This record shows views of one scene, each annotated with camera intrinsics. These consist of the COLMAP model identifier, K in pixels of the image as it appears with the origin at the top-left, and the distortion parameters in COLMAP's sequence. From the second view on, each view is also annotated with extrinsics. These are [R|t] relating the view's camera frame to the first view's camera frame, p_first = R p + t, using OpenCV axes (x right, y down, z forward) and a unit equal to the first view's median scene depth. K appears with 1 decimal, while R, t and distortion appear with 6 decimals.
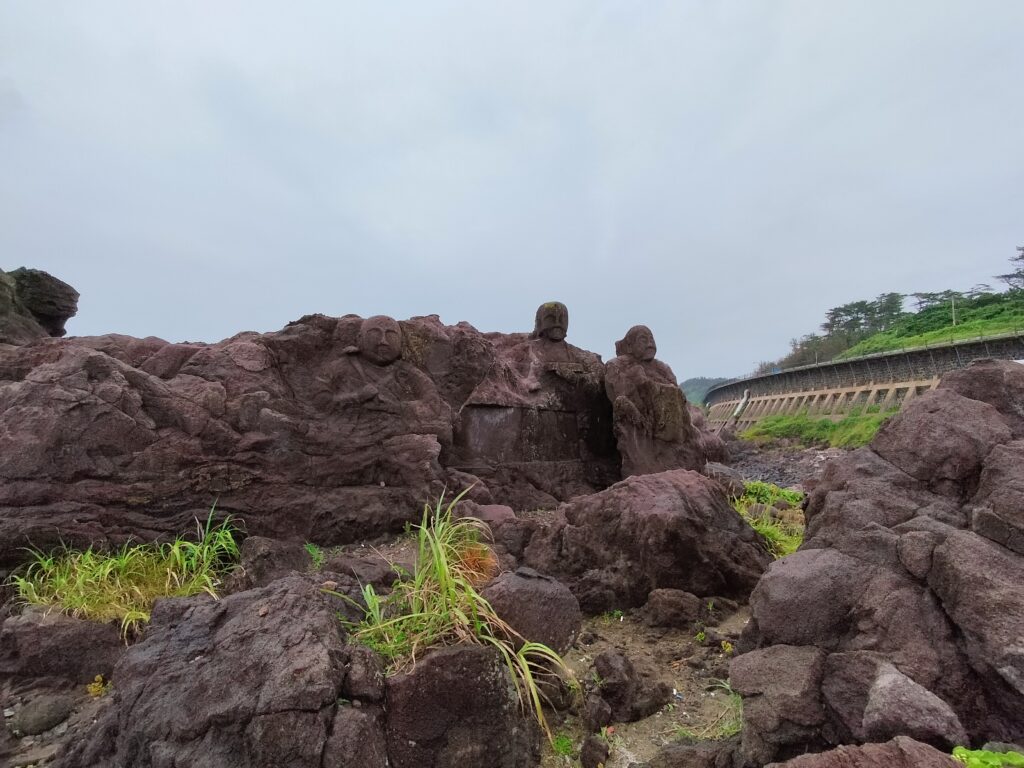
lens RADIAL K [[509.4, 0, 515.0], [0, 509.4, 382.7], [0, 0, 1]] dist [-0.001771, 0.019269]
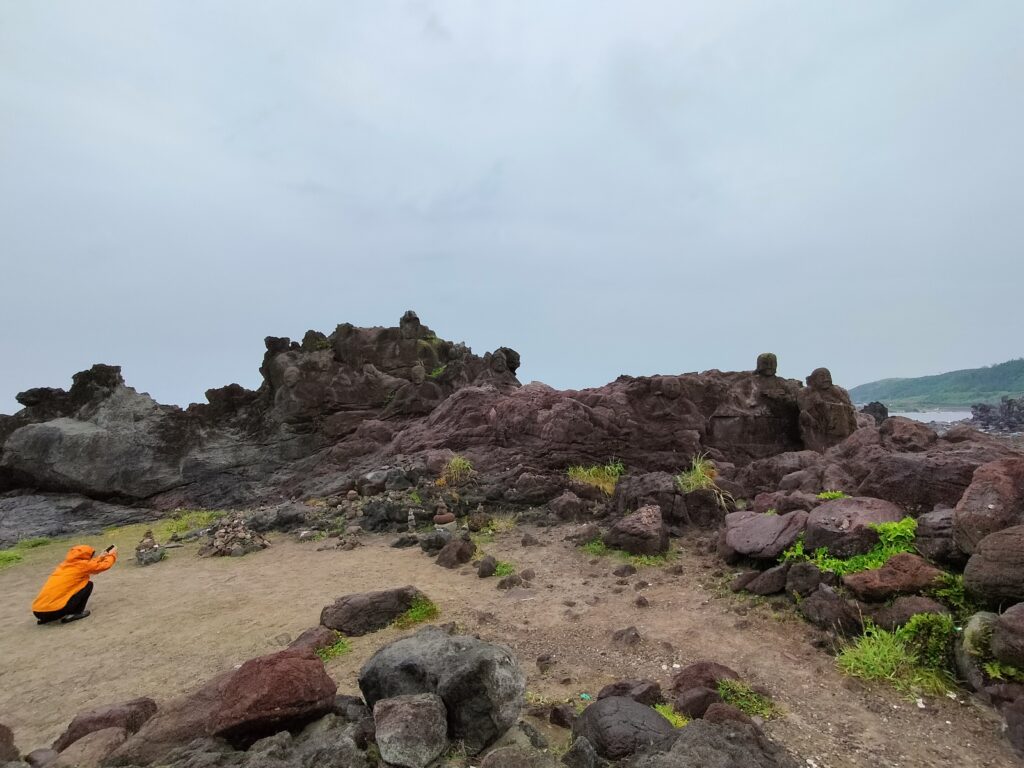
lens RADIAL K [[509.4, 0, 515.0], [0, 509.4, 382.7], [0, 0, 1]] dist [-0.001771, 0.019269]
pose [[0.875292, -0.015488, -0.483347, 0.211045], [0.037905, 0.998609, 0.036642, -0.203124], [0.482108, -0.050394, 0.874661, -1.237694]]
